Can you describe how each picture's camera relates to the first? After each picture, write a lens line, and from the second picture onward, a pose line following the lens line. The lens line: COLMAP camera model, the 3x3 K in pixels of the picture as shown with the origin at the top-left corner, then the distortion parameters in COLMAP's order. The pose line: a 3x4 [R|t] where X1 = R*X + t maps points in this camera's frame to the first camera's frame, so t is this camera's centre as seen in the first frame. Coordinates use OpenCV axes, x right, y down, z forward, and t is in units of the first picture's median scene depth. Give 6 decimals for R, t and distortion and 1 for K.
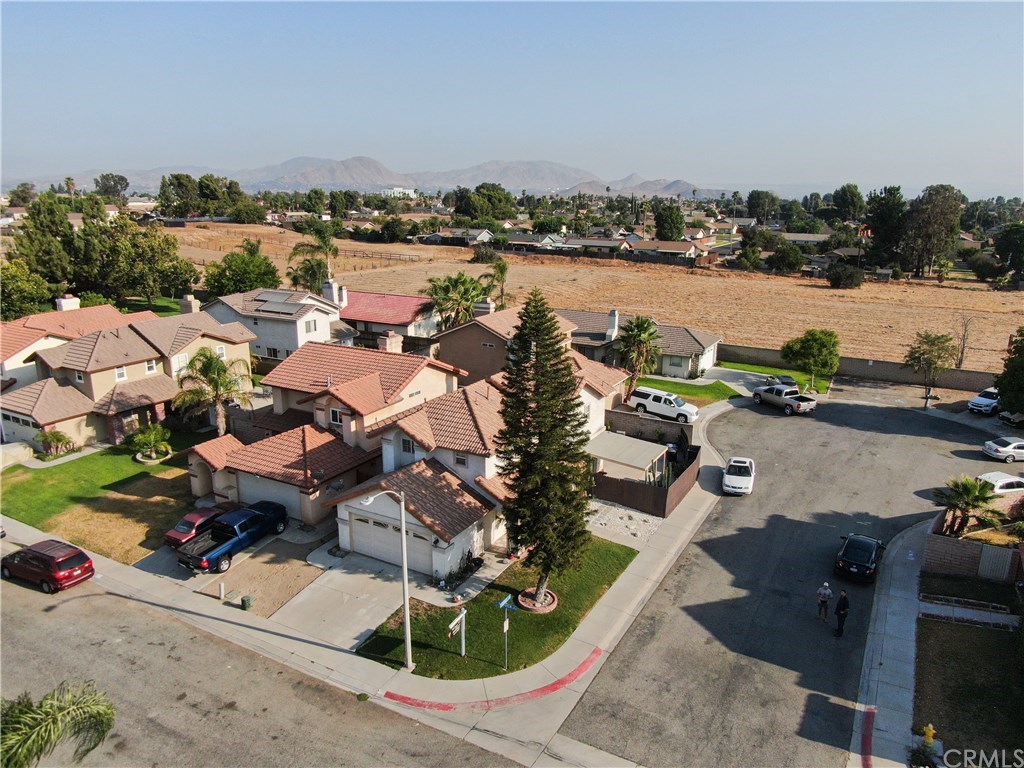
lens RADIAL K [[735.7, 0, 512.0], [0, 735.7, 384.0], [0, 0, 1]] dist [-0.027230, 0.015715]
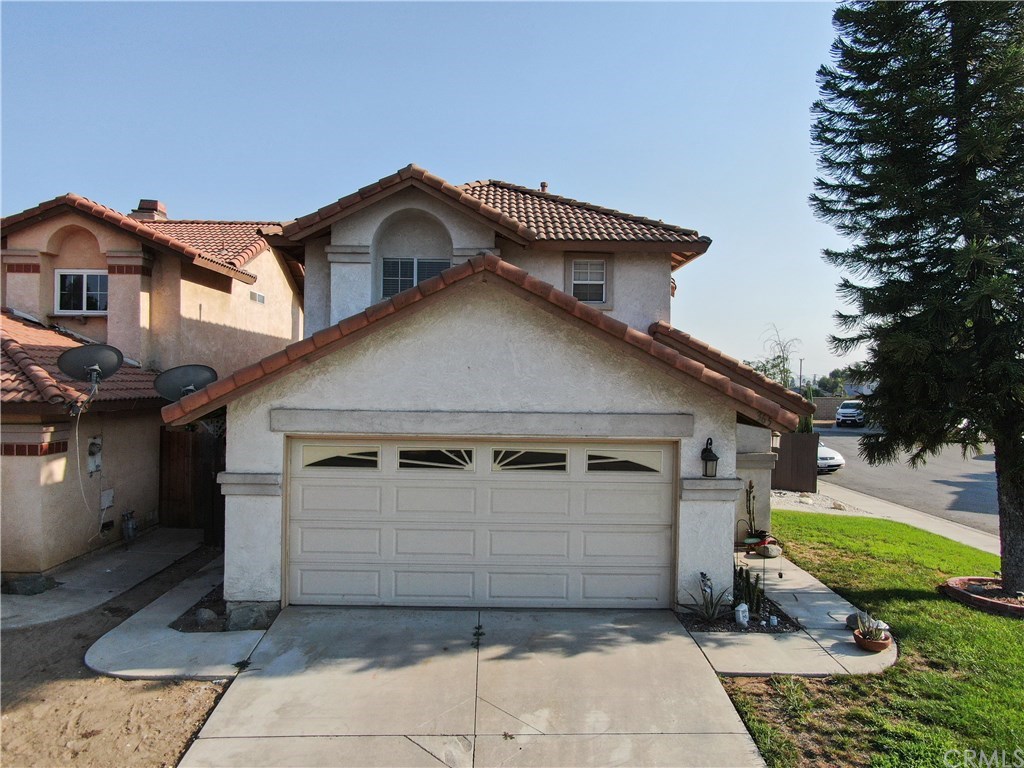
lens RADIAL K [[735.7, 0, 512.0], [0, 735.7, 384.0], [0, 0, 1]] dist [-0.027230, 0.015715]
pose [[0.860130, 0.005283, 0.510048, -0.280096], [0.121909, 0.968838, -0.215619, 0.217827], [-0.495292, 0.247640, 0.832682, 0.732246]]
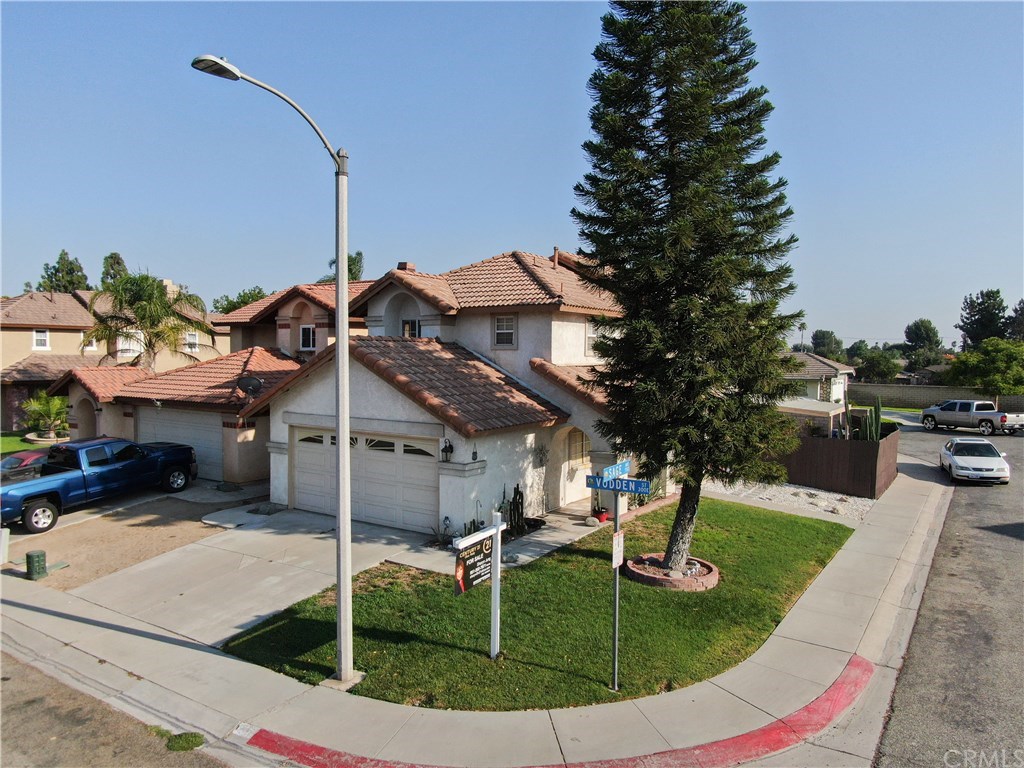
lens RADIAL K [[735.7, 0, 512.0], [0, 735.7, 384.0], [0, 0, 1]] dist [-0.027230, 0.015715]
pose [[0.997423, 0.007703, -0.071327, -0.026028], [-0.023046, 0.975926, -0.216882, 0.251242], [0.067939, 0.217967, 0.973589, 0.486665]]
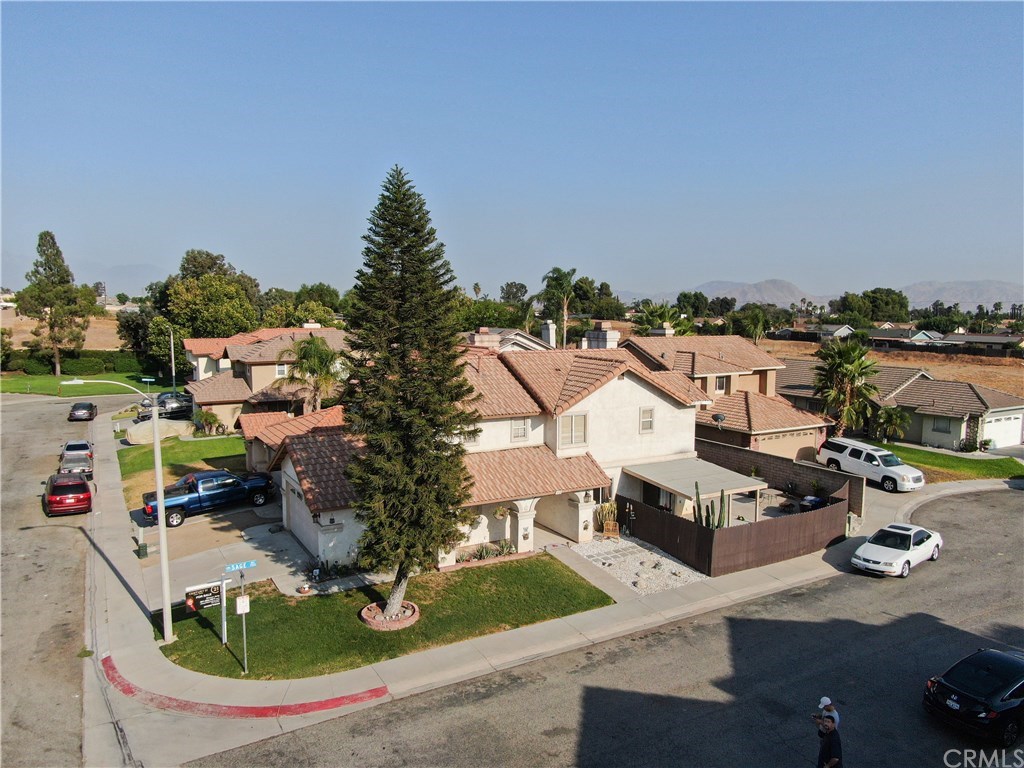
lens RADIAL K [[735.7, 0, 512.0], [0, 735.7, 384.0], [0, 0, 1]] dist [-0.027230, 0.015715]
pose [[0.859666, 0.050564, -0.508349, 0.423310], [-0.131315, 0.983525, -0.124238, 0.134053], [0.493692, 0.173557, 0.852142, 0.378823]]
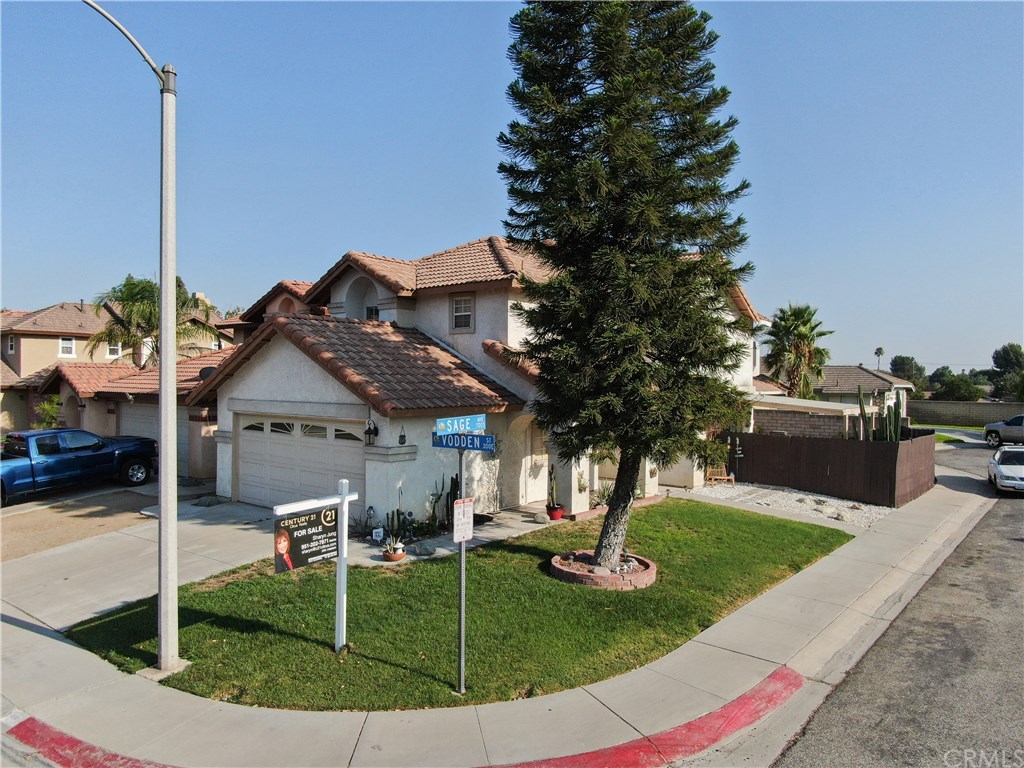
lens RADIAL K [[735.7, 0, 512.0], [0, 735.7, 384.0], [0, 0, 1]] dist [-0.027230, 0.015715]
pose [[0.986177, 0.006801, -0.165558, 0.044729], [-0.048866, 0.966657, -0.251370, 0.266415], [0.158329, 0.255985, 0.953627, 0.543424]]
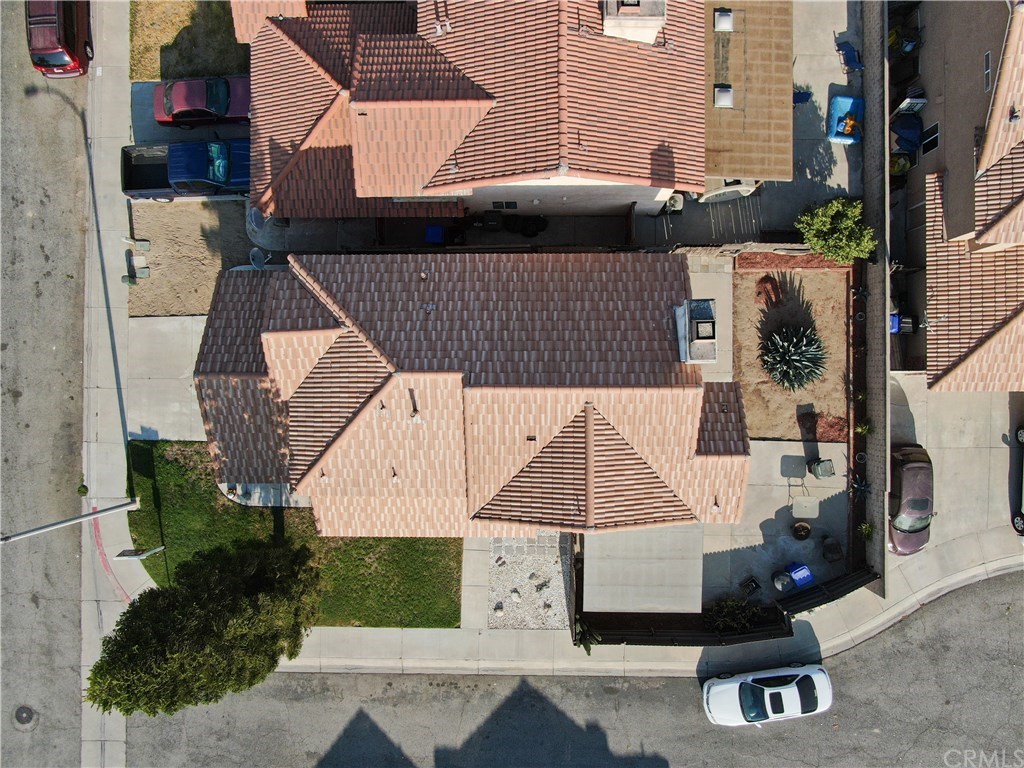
lens RADIAL K [[735.7, 0, 512.0], [0, 735.7, 384.0], [0, 0, 1]] dist [-0.027230, 0.015715]
pose [[0.488095, 0.872545, -0.020702, -0.006332], [-0.198829, 0.134256, 0.970795, -0.573546], [0.849841, -0.469724, 0.239017, 1.006893]]
